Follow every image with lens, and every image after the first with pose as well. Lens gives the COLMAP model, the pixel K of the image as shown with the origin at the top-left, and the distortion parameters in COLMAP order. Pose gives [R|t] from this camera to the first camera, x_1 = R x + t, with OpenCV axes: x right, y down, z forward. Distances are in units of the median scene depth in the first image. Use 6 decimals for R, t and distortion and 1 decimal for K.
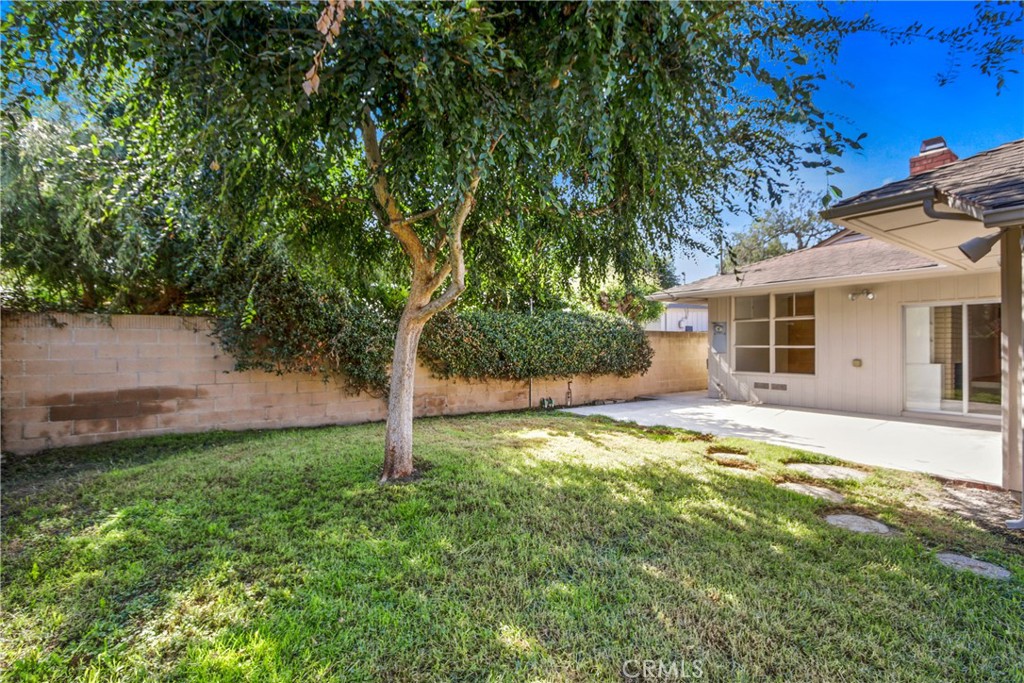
lens RADIAL K [[477.2, 0, 510.7], [0, 477.2, 343.8], [0, 0, 1]] dist [-0.019109, 0.005319]
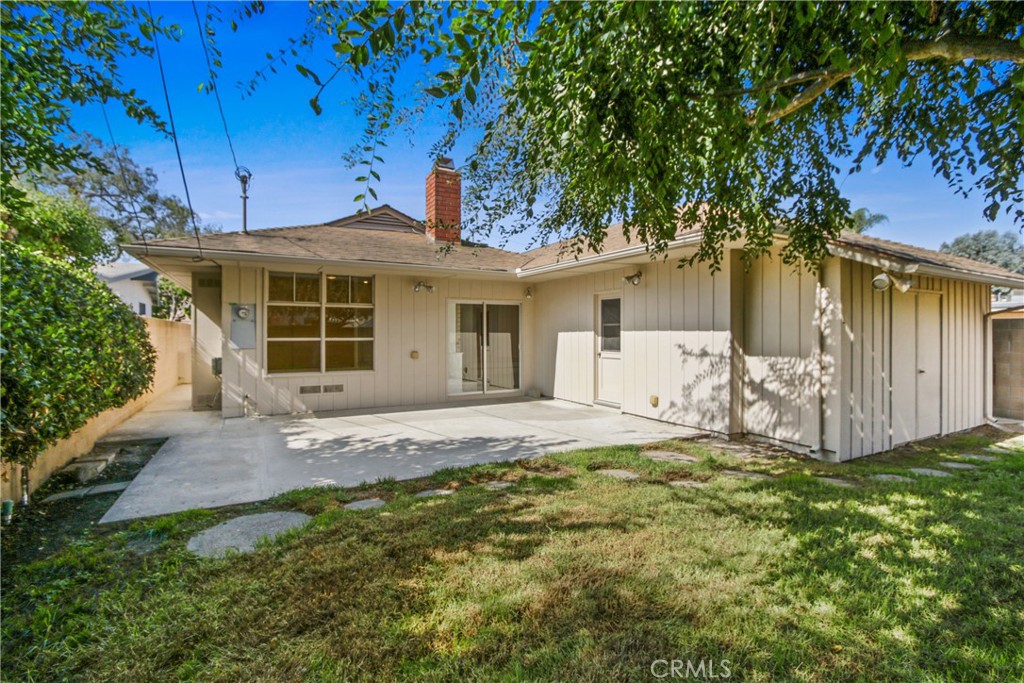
lens RADIAL K [[477.2, 0, 511.4], [0, 477.2, 334.1], [0, 0, 1]] dist [-0.019109, 0.005319]
pose [[0.077501, -0.009328, 0.996949, -0.230426], [-0.007574, 0.999922, 0.009945, -0.013037], [-0.996963, -0.008321, 0.077425, 0.650625]]
